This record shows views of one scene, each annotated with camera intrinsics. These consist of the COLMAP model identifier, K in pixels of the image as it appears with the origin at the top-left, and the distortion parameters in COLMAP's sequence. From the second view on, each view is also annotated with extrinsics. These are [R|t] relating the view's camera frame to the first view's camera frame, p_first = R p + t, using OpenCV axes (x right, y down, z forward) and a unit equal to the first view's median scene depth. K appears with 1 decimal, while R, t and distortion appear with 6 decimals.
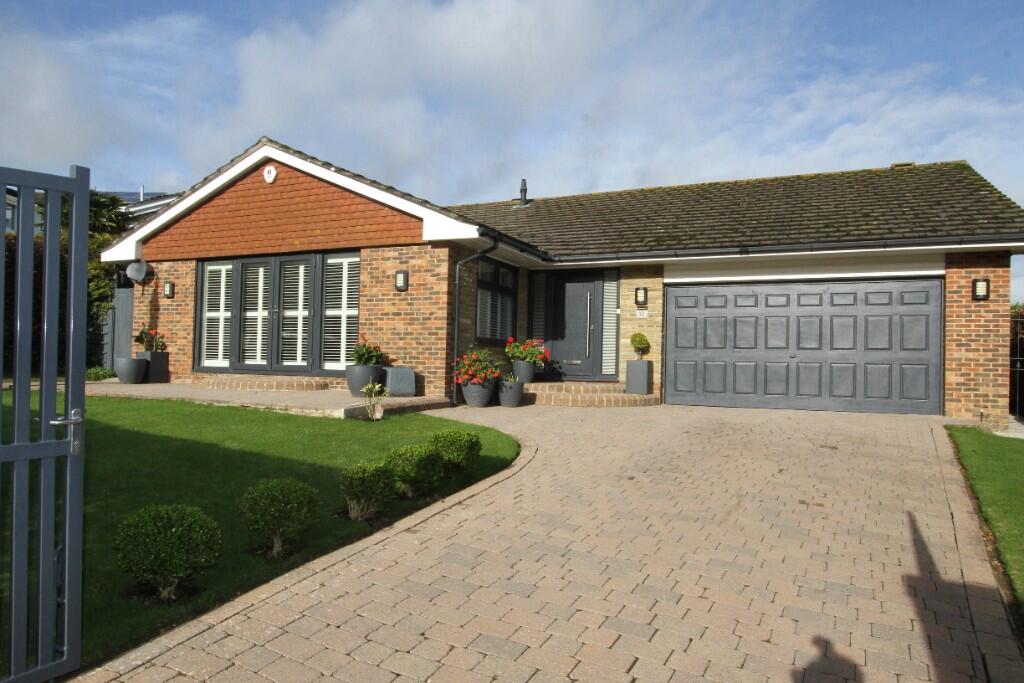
lens RADIAL K [[650.3, 0, 512.0], [0, 650.3, 341.5], [0, 0, 1]] dist [0.002282, 0.000591]
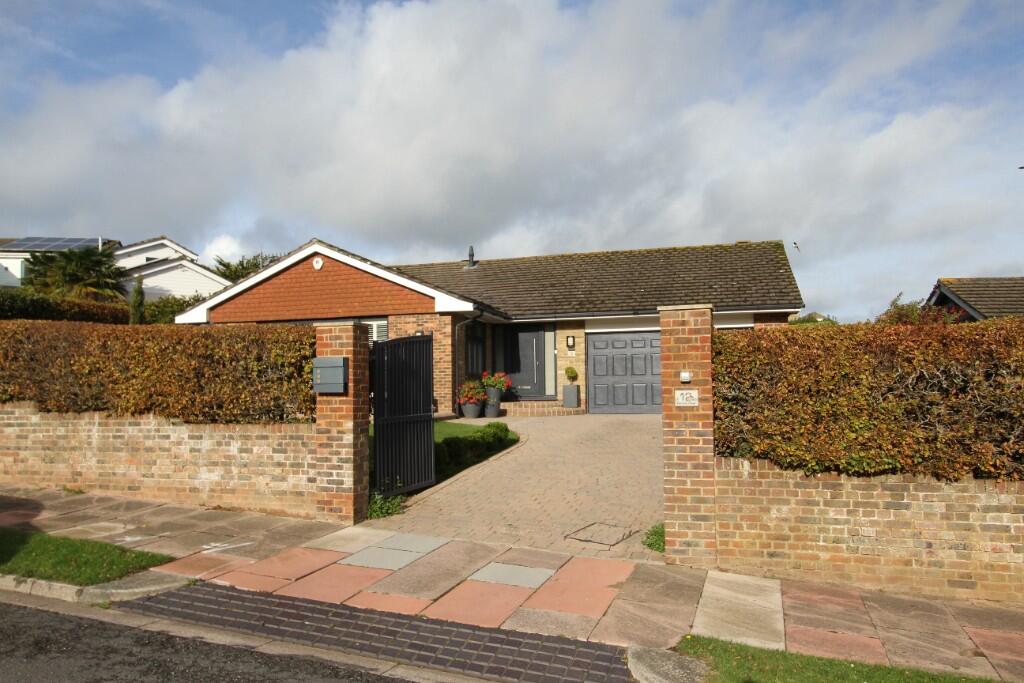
lens RADIAL K [[766.0, 0, 512.0], [0, 766.0, 341.5], [0, 0, 1]] dist [-0.001987, -0.000224]
pose [[0.986701, -0.021458, 0.161126, -0.219950], [0.026615, 0.999198, -0.029919, -0.021921], [-0.160355, 0.033809, 0.986480, -0.717672]]
